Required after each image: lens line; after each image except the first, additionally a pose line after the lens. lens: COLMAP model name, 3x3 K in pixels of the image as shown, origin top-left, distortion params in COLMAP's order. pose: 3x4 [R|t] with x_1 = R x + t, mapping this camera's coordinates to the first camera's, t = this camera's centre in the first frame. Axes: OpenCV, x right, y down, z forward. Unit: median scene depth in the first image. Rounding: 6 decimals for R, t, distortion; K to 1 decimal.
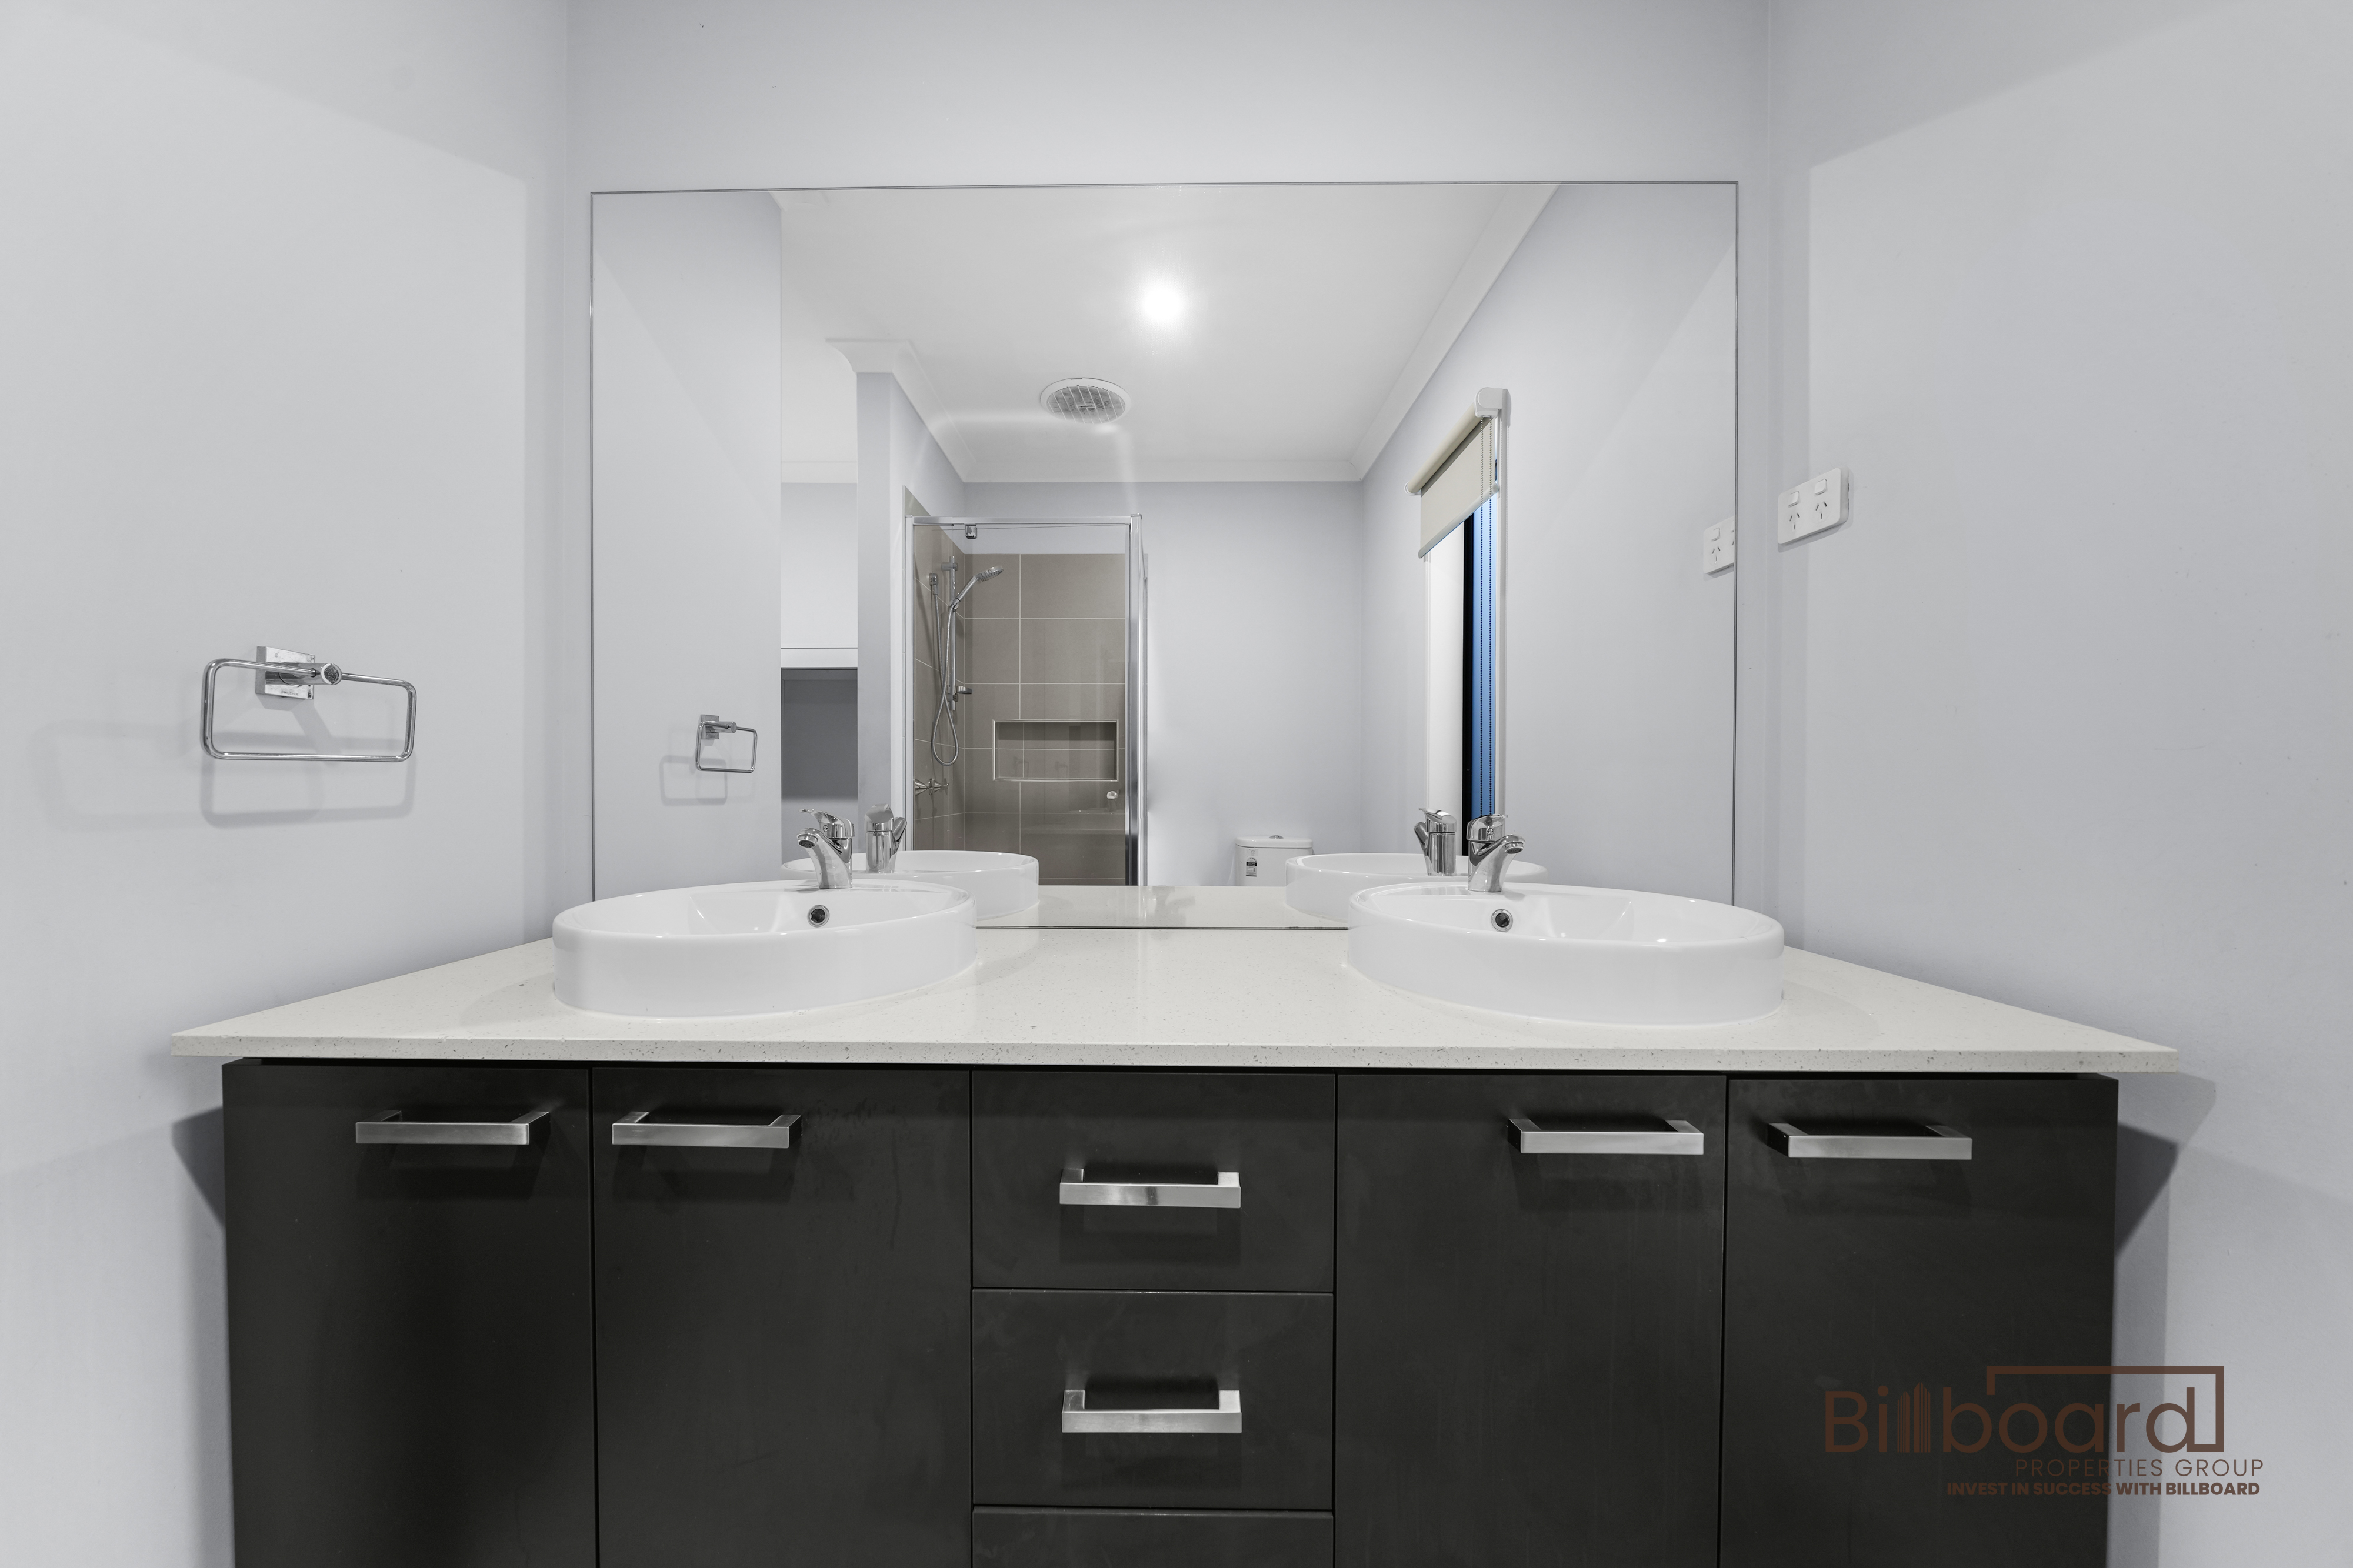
lens RADIAL K [[789.4, 0, 1164.7], [0, 789.4, 789.1], [0, 0, 1]] dist [0.007392, 0.000007]
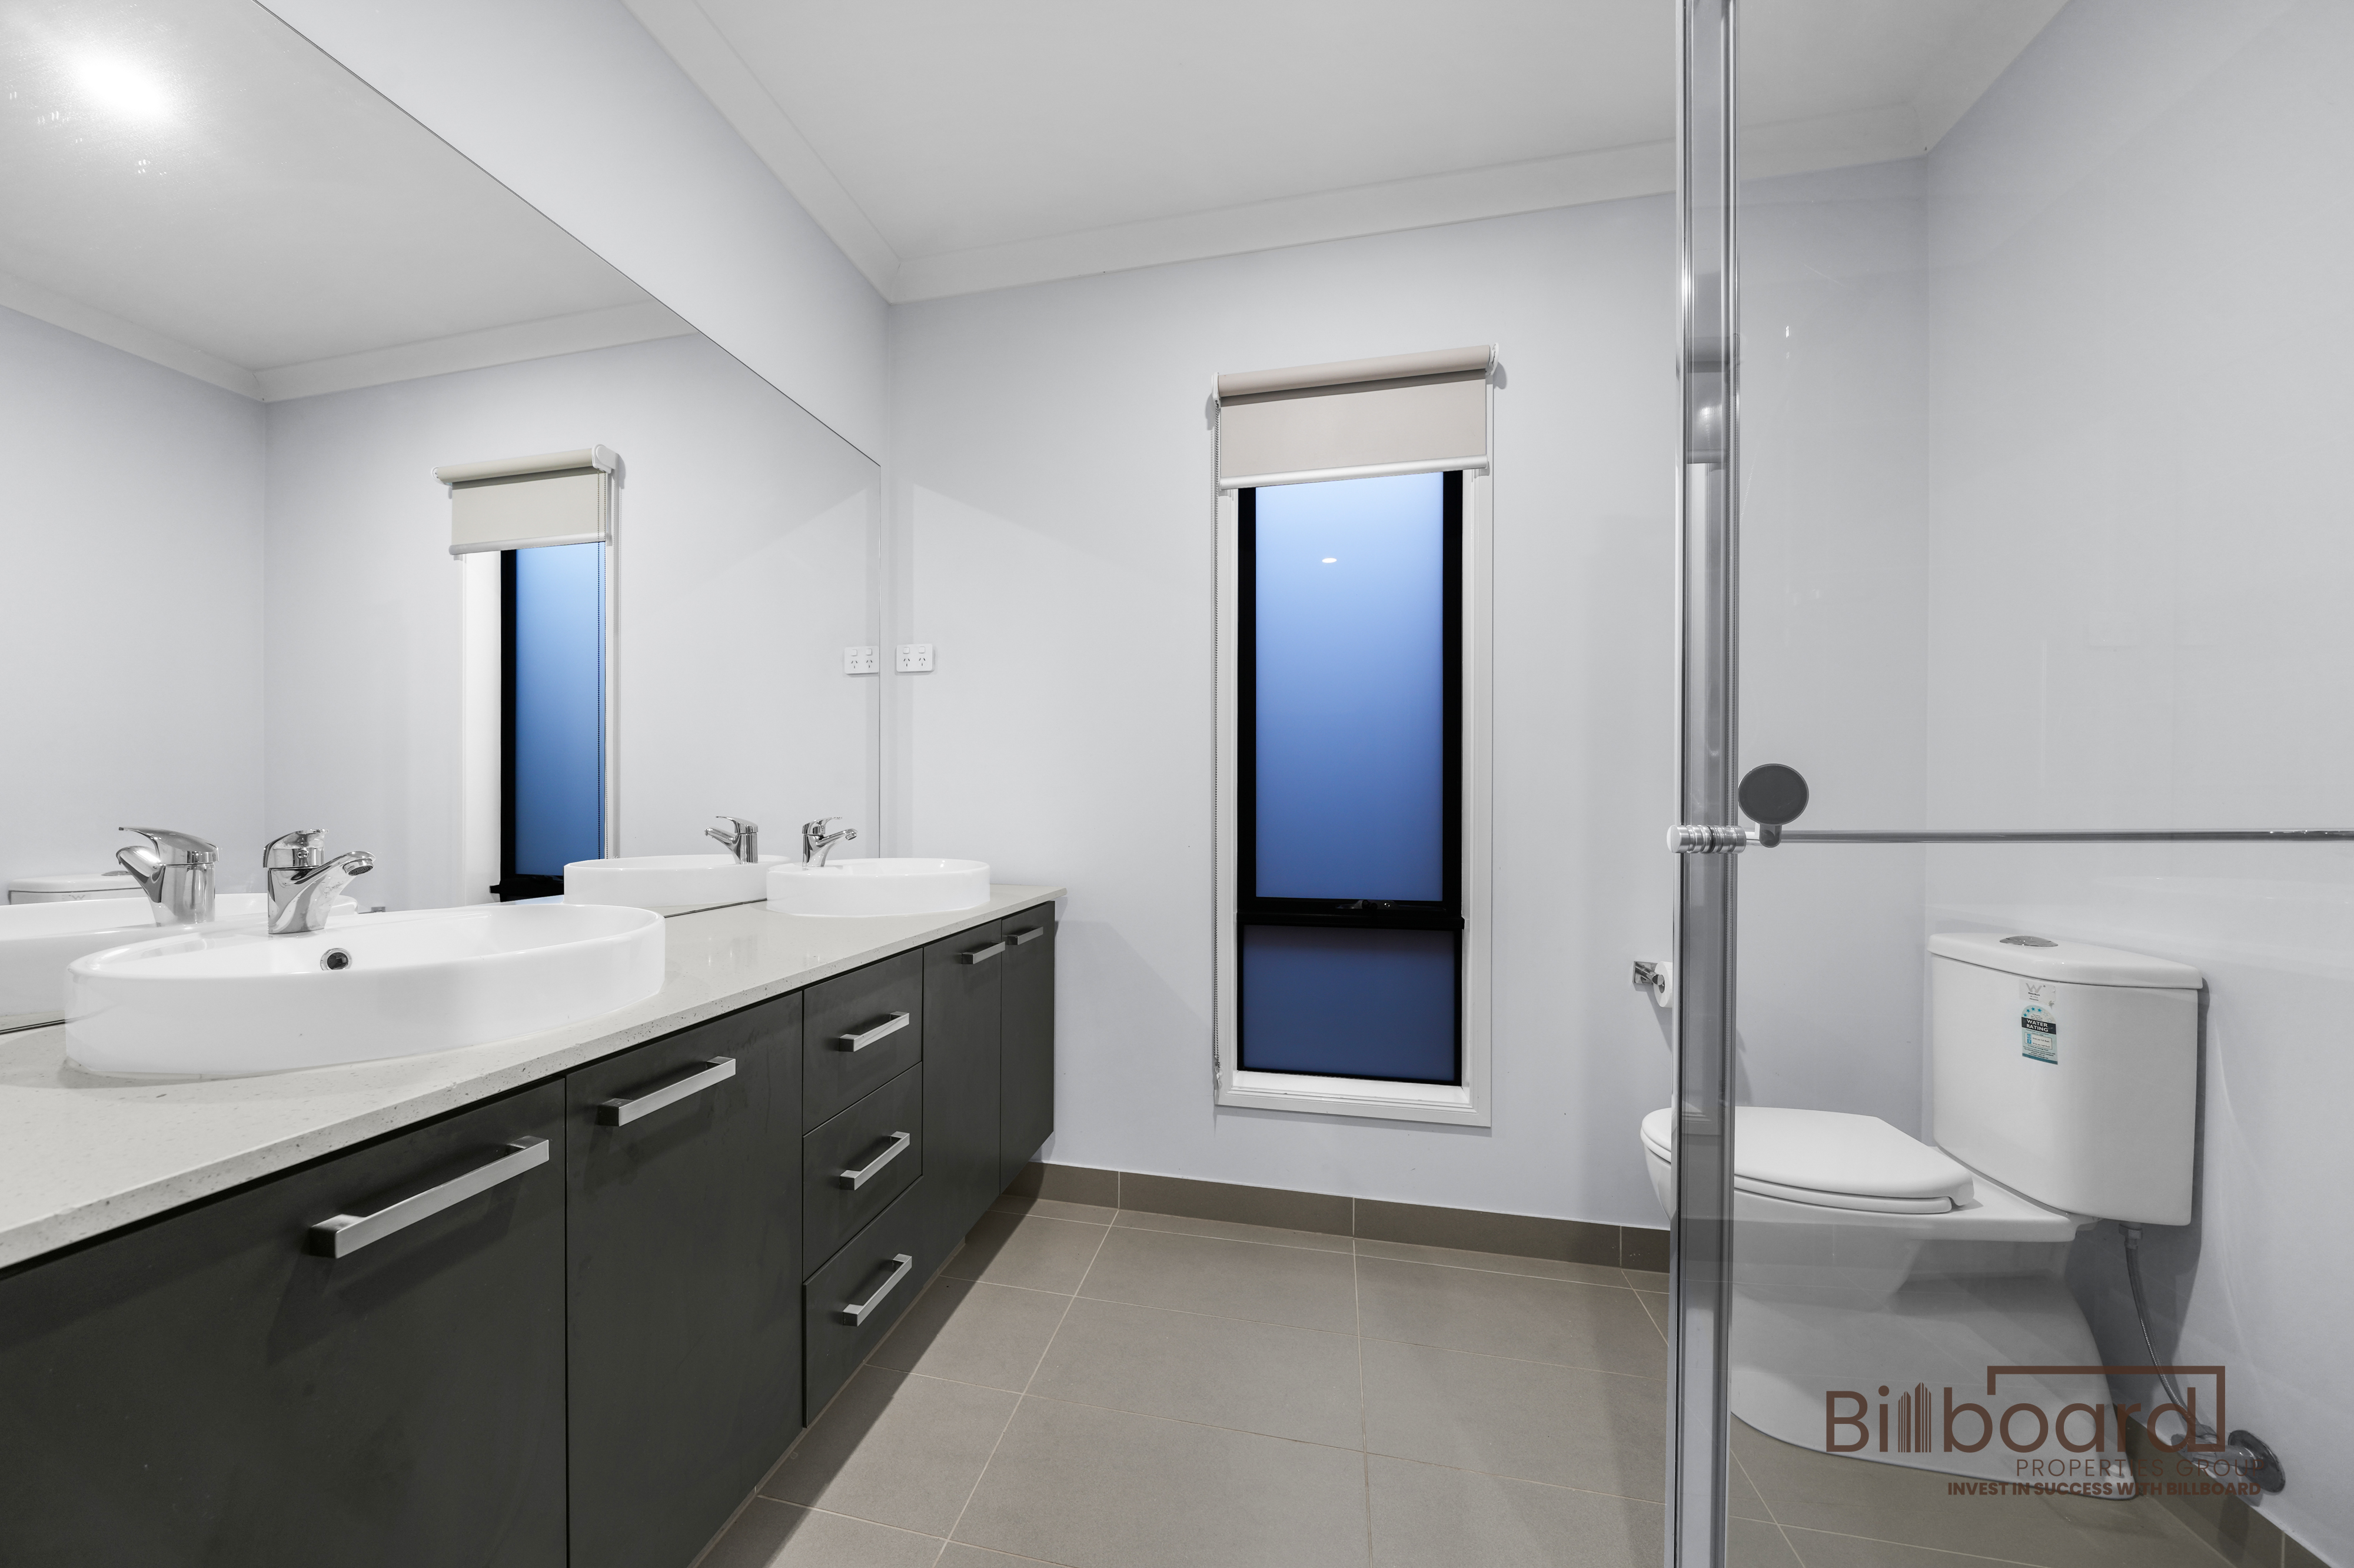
lens RADIAL K [[789.7, 0, 1169.5], [0, 789.7, 798.2], [0, 0, 1]] dist [0.007392, 0.000007]
pose [[0.189701, -0.002609, 0.981838, -0.746928], [0.011020, 0.999939, 0.000528, -0.001836], [-0.981780, 0.010720, 0.189718, 0.012300]]
